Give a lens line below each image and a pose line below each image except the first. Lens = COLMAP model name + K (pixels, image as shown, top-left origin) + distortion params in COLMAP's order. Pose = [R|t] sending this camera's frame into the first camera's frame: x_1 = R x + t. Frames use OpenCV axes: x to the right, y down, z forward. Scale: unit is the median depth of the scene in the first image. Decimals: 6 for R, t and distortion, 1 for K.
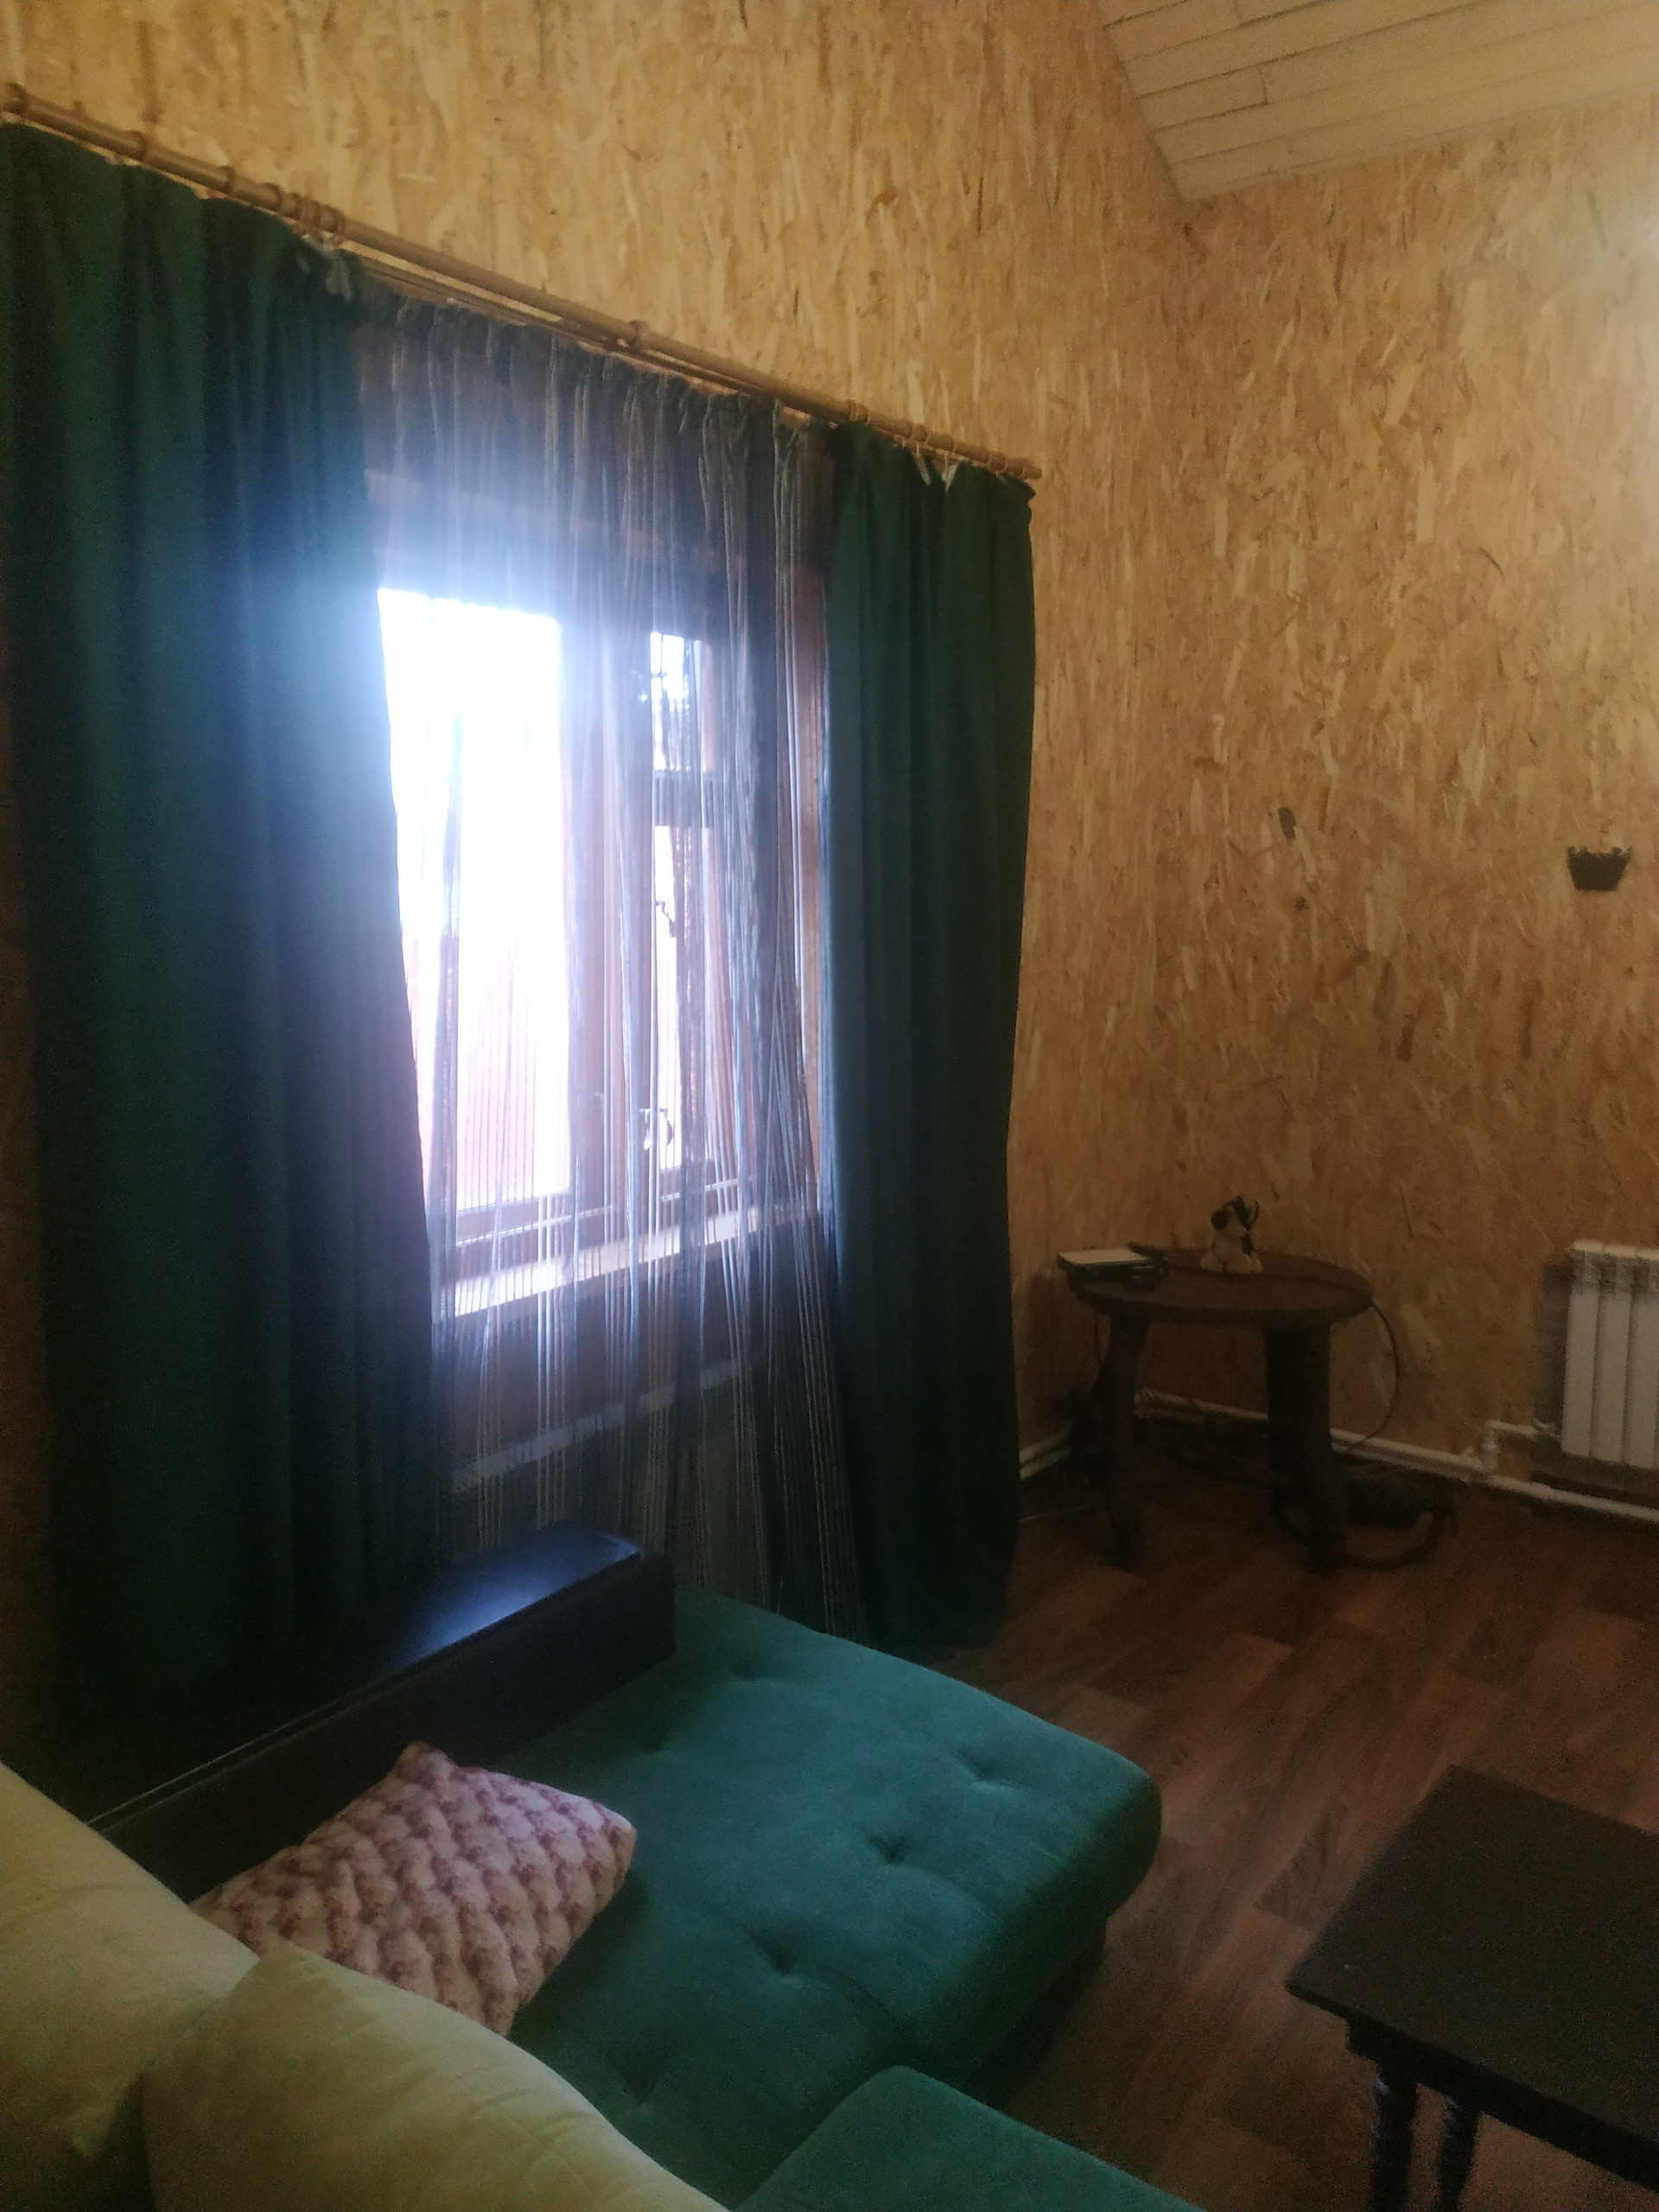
lens RADIAL K [[1634.6, 0, 837.0], [0, 1634.6, 1089.3], [0, 0, 1]] dist [0.017774, -0.038665]
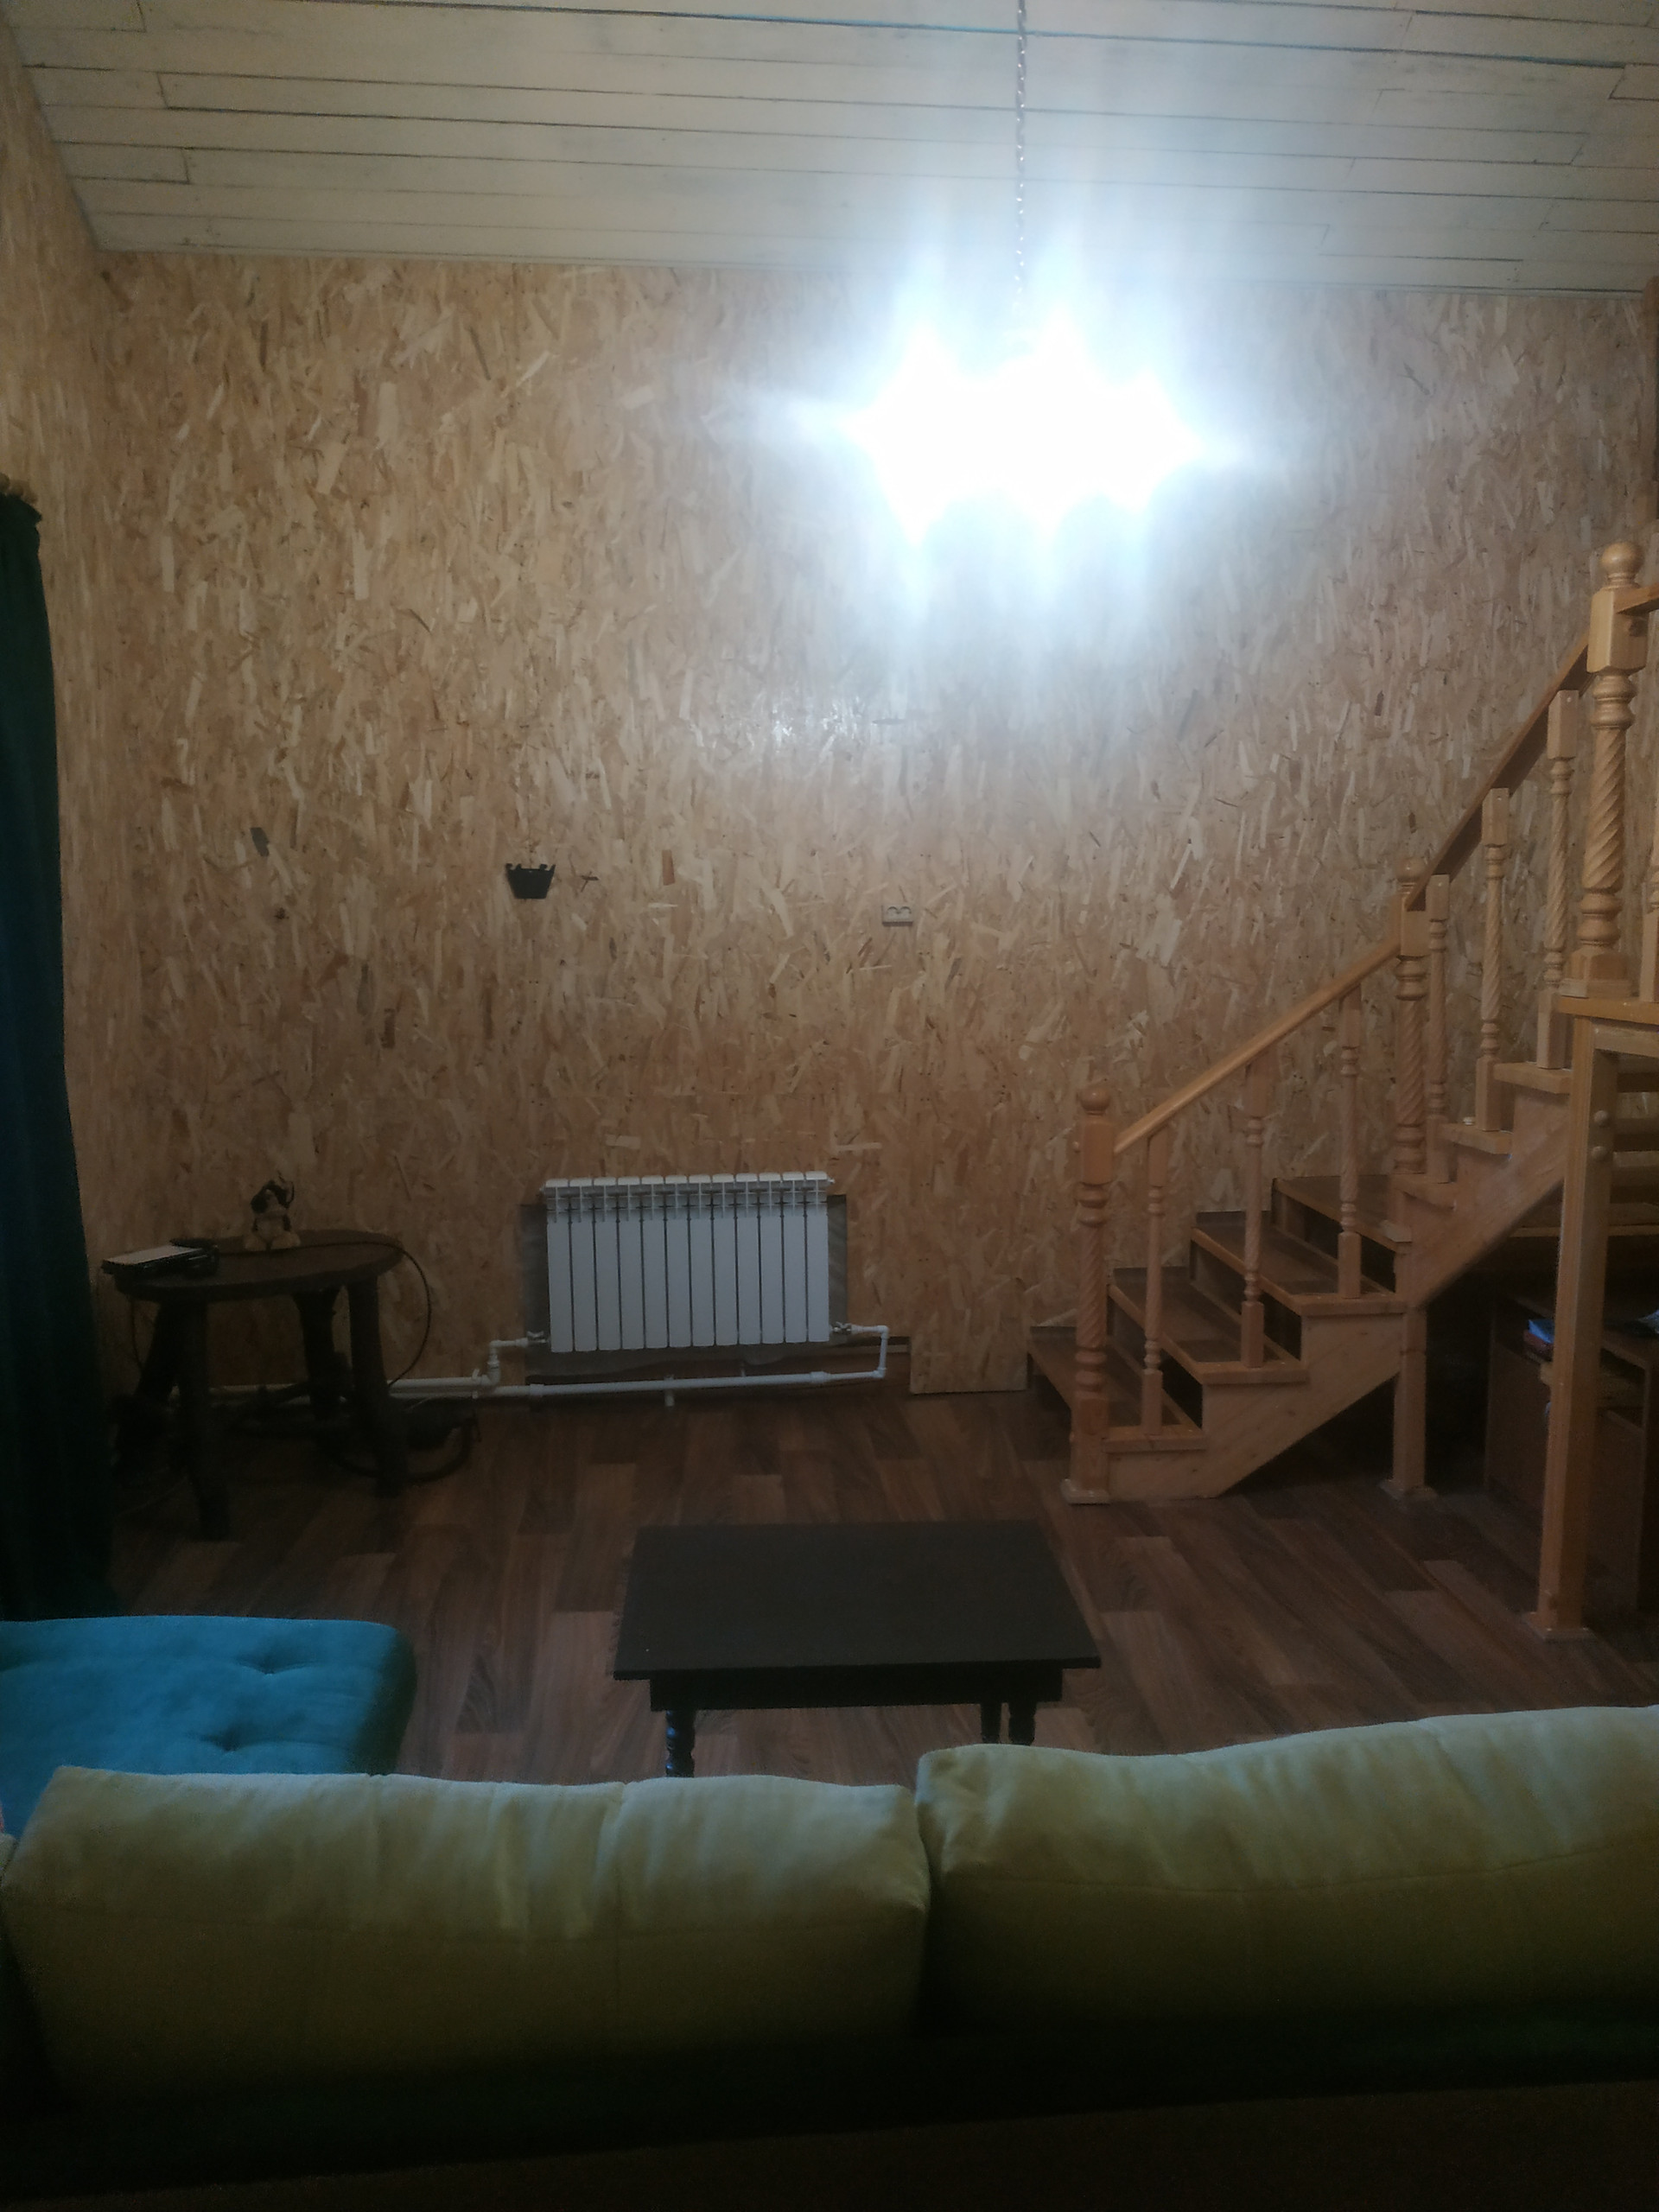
lens RADIAL K [[1634.6, 0, 837.0], [0, 1634.6, 1089.3], [0, 0, 1]] dist [0.017774, -0.038665]
pose [[0.749243, -0.089475, 0.656224, -0.175856], [0.100356, 0.994729, 0.021049, 0.018778], [-0.654648, 0.050086, 0.754273, -0.073305]]
